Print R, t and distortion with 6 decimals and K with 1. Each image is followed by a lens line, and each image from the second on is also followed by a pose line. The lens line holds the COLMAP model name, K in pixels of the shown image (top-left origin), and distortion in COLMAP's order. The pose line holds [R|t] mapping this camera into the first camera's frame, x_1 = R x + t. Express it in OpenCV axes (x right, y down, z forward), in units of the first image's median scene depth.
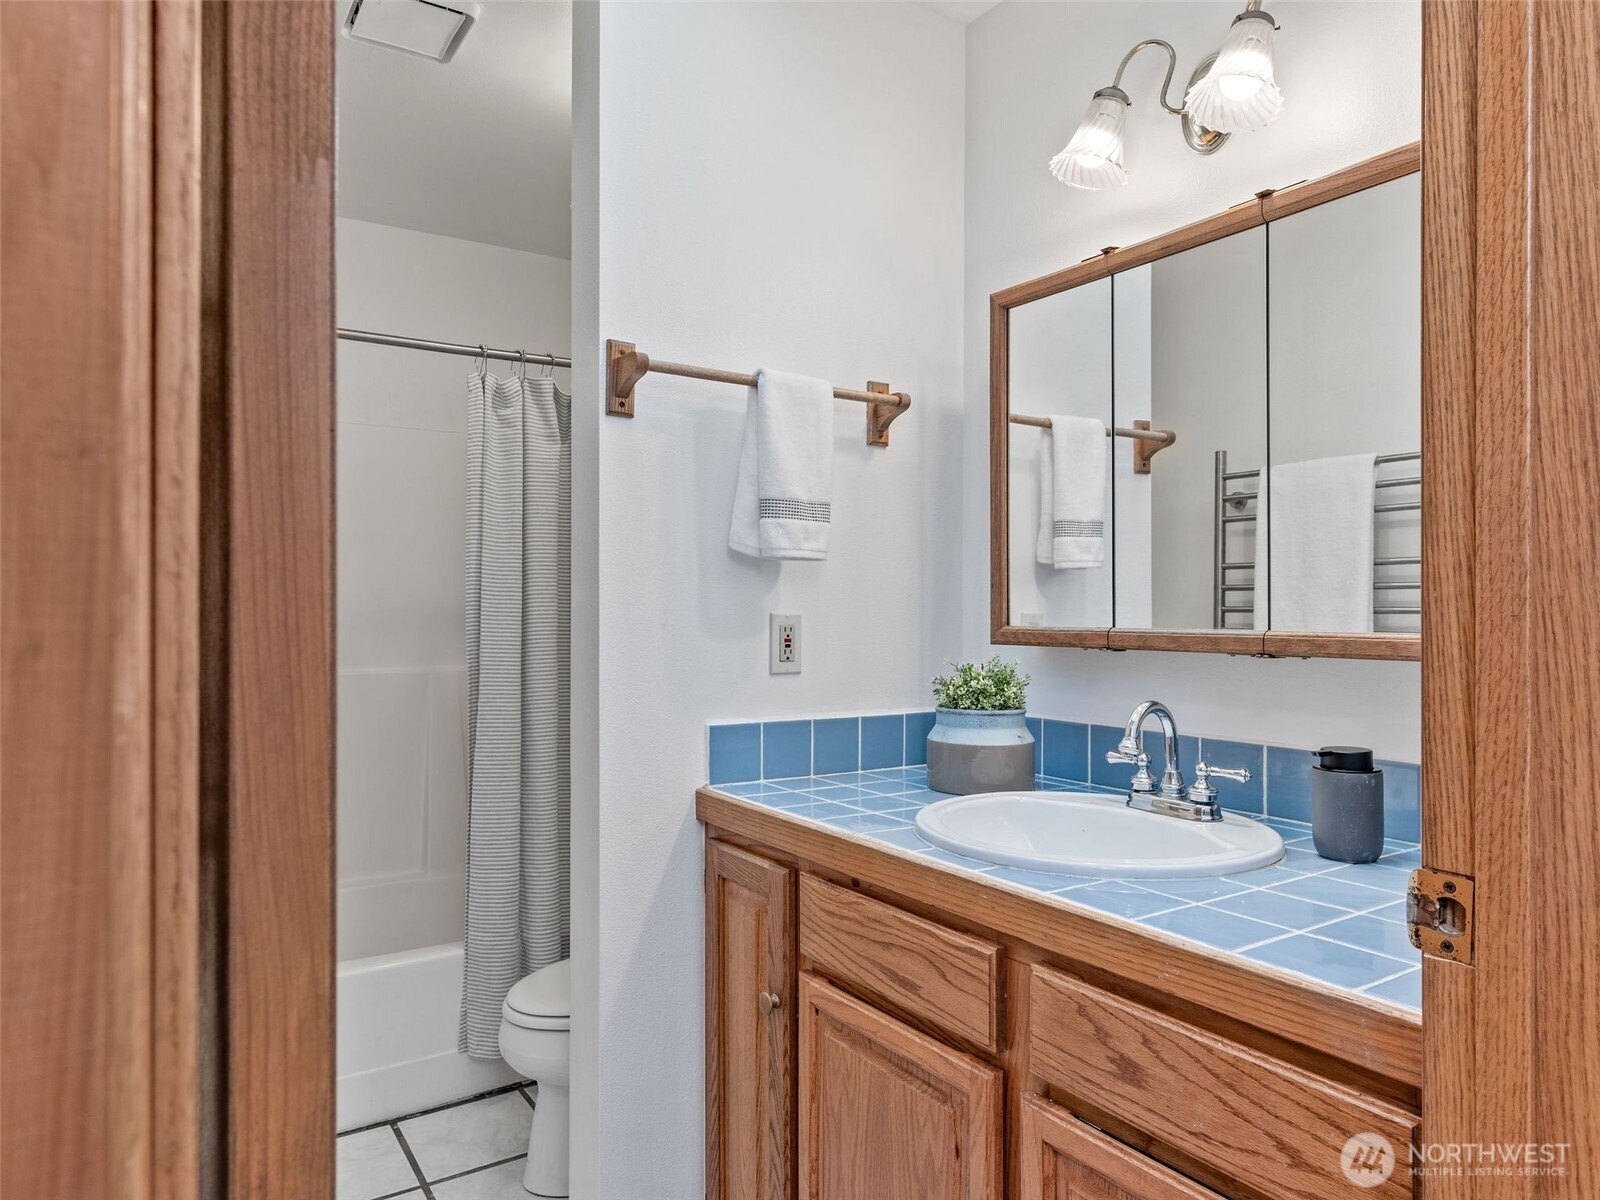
lens RADIAL K [[1015.0, 0, 808.2], [0, 1015.0, 607.3], [0, 0, 1]] dist [0.009055, -0.003718]
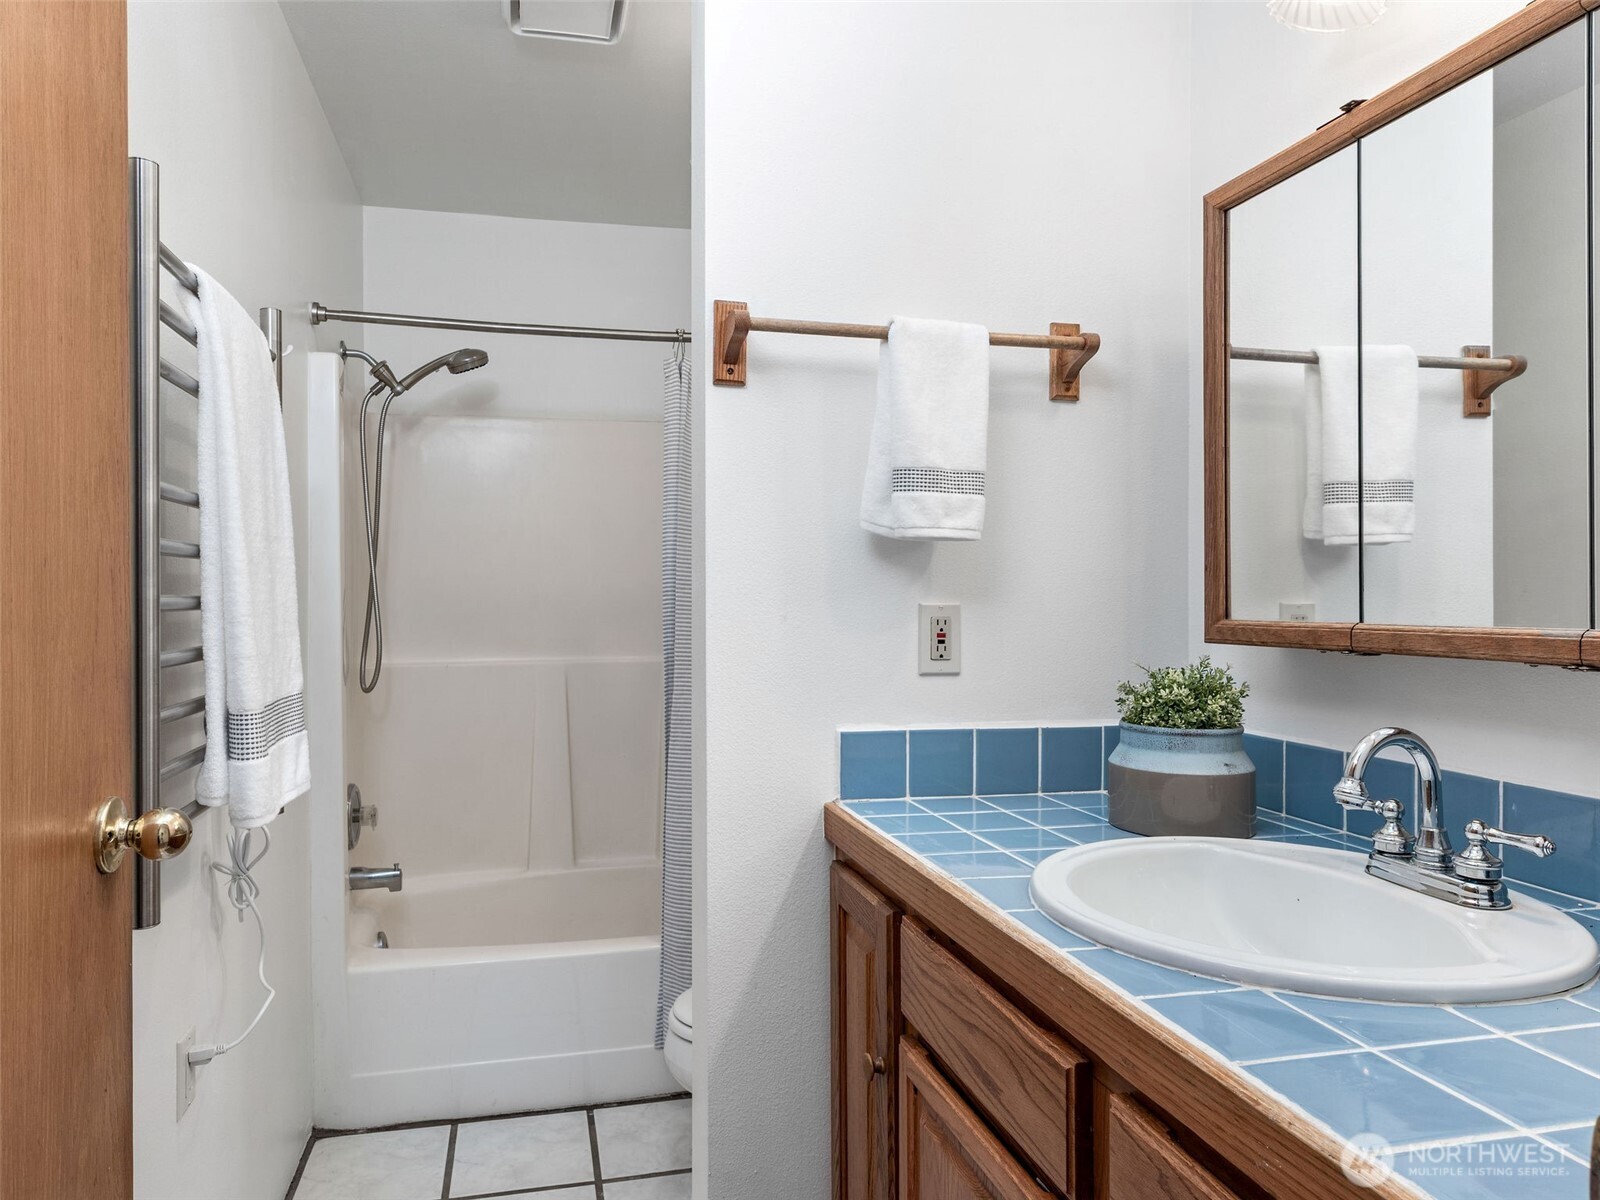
lens RADIAL K [[1015.0, 0, 789.0], [0, 1015.0, 597.4], [0, 0, 1]] dist [0.009055, -0.003718]
pose [[0.933371, -0.002213, -0.358905, 0.177824], [0.002535, 0.999997, 0.000425, 0.000242], [0.358903, -0.001307, 0.933374, 0.169173]]
